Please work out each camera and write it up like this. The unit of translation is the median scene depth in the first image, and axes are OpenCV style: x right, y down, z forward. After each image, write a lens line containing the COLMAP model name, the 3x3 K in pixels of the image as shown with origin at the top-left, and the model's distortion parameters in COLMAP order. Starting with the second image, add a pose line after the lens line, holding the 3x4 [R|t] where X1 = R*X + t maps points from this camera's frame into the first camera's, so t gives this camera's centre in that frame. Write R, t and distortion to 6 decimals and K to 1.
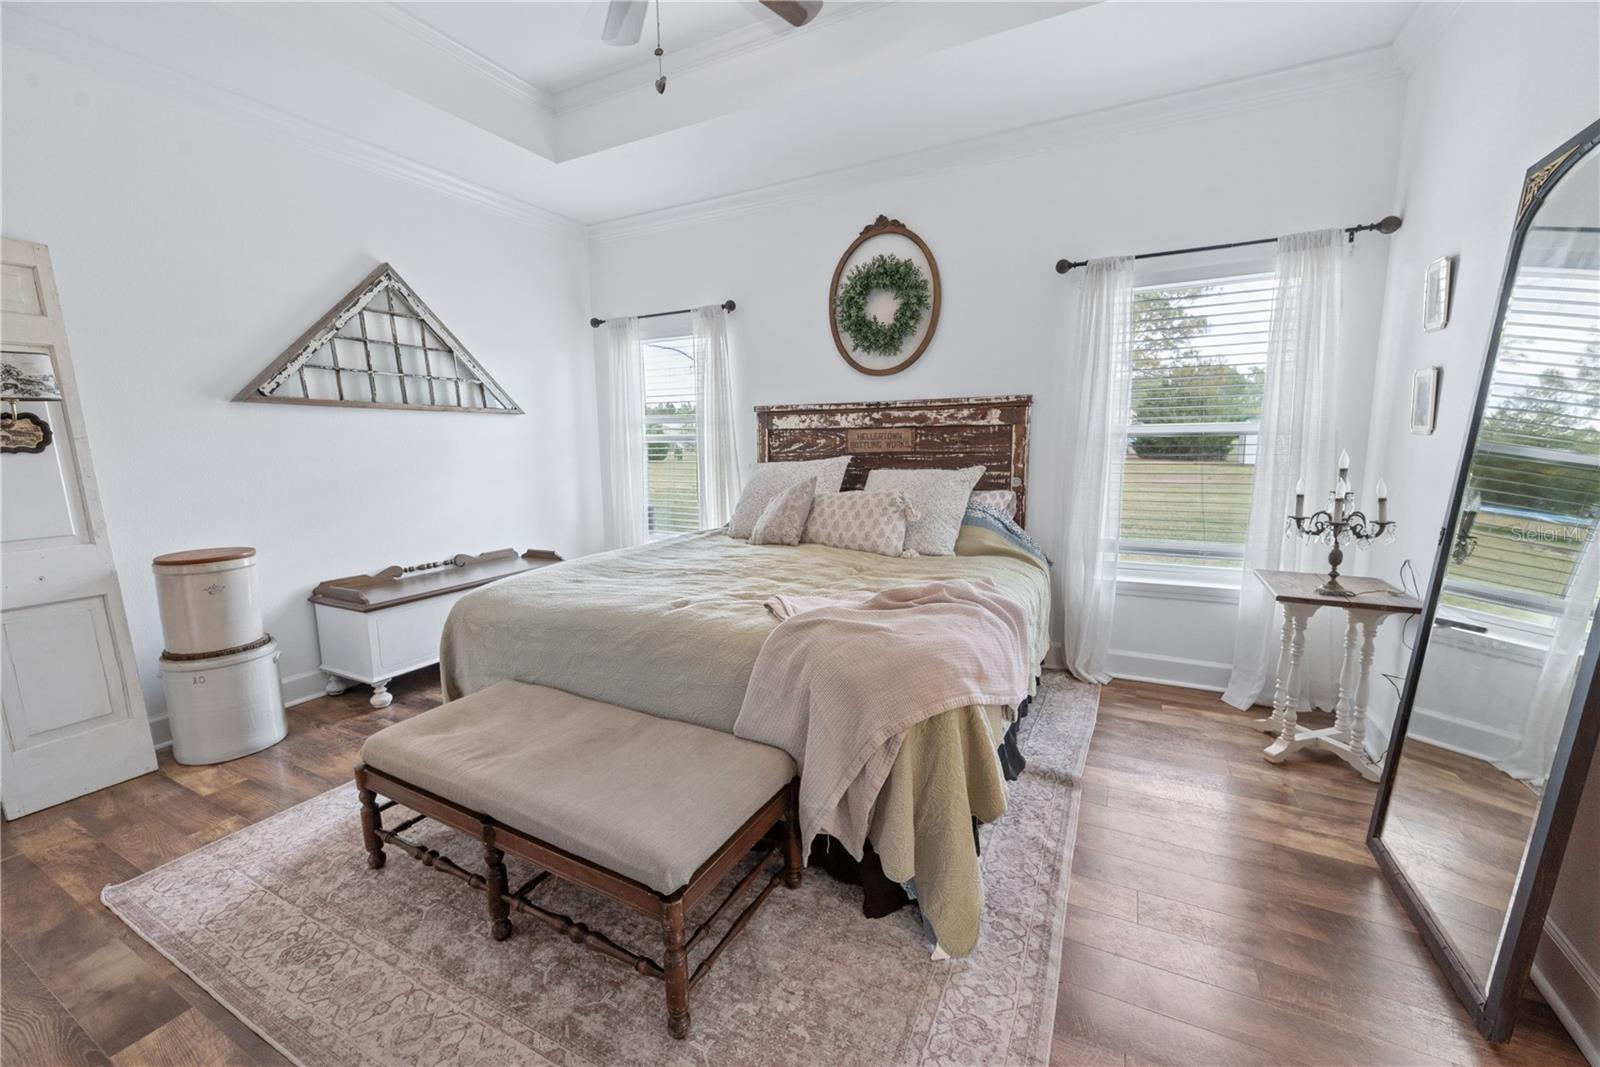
lens RADIAL K [[670.0, 0, 805.4], [0, 670.0, 533.6], [0, 0, 1]] dist [-0.001429, -0.000281]
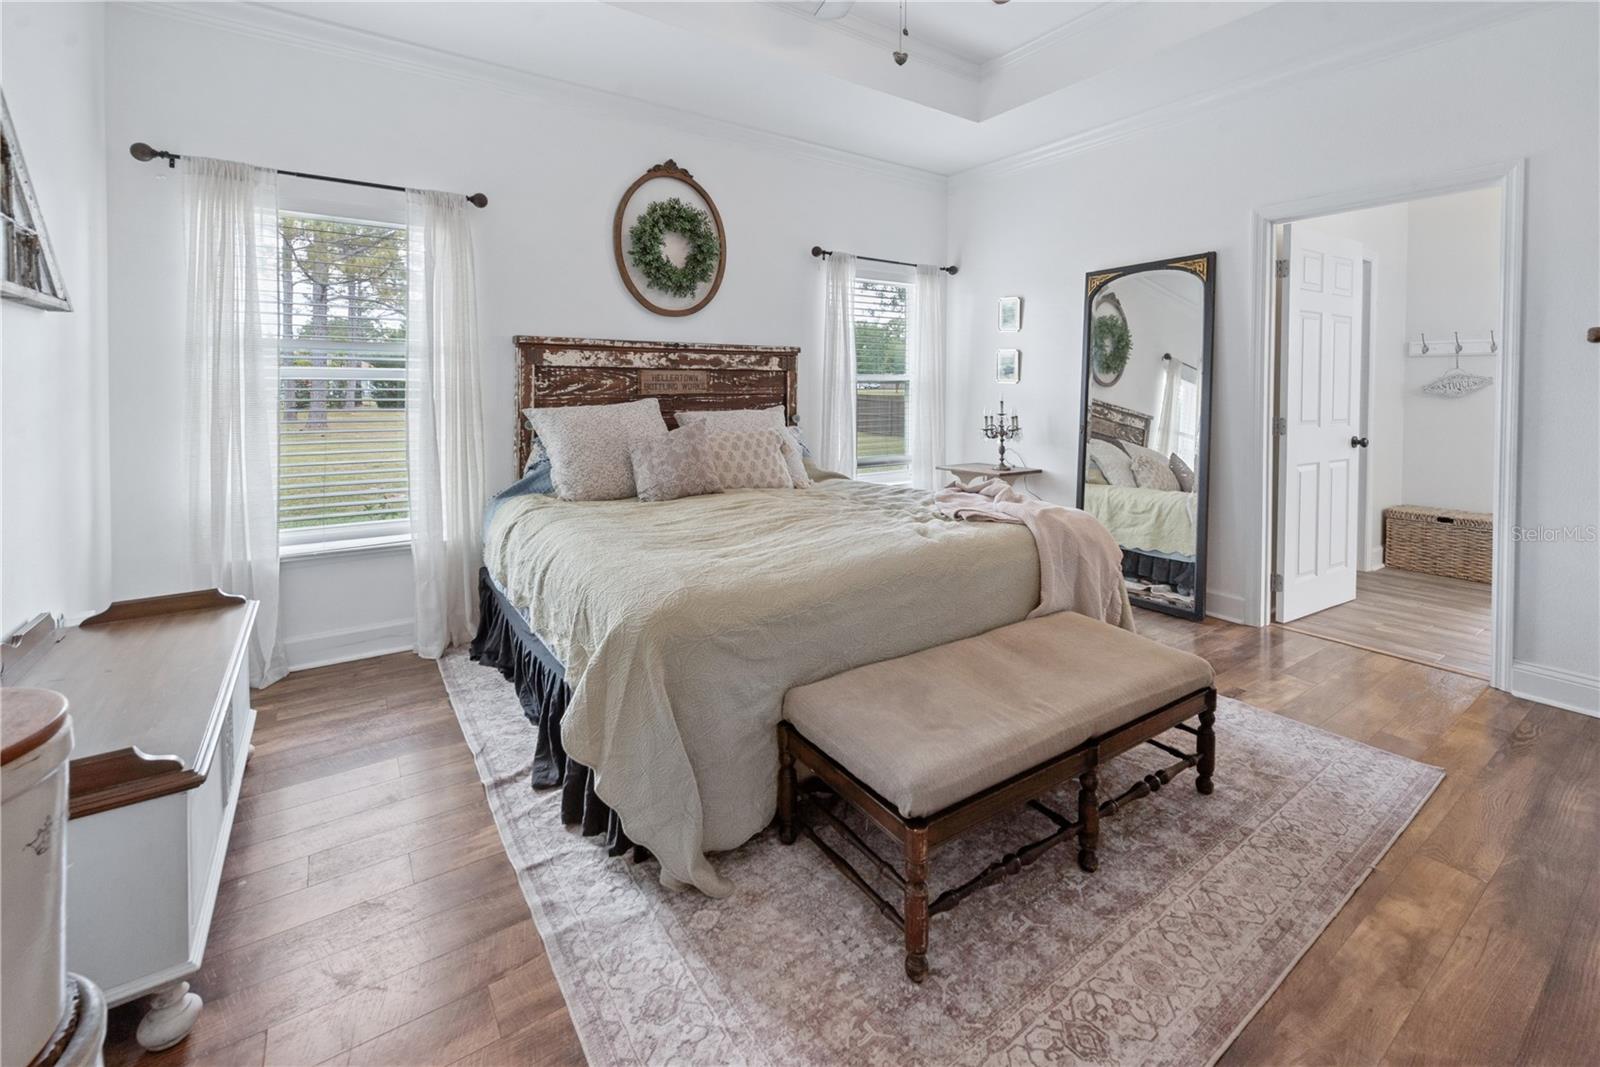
lens RADIAL K [[687.8, 0, 852.0], [0, 687.8, 397.9], [0, 0, 1]] dist [-0.000559, -0.000071]
pose [[0.424718, -0.002000, 0.905323, -0.693100], [0.117778, 0.991621, -0.053063, -0.034334], [-0.897632, 0.129164, 0.421395, 0.362235]]
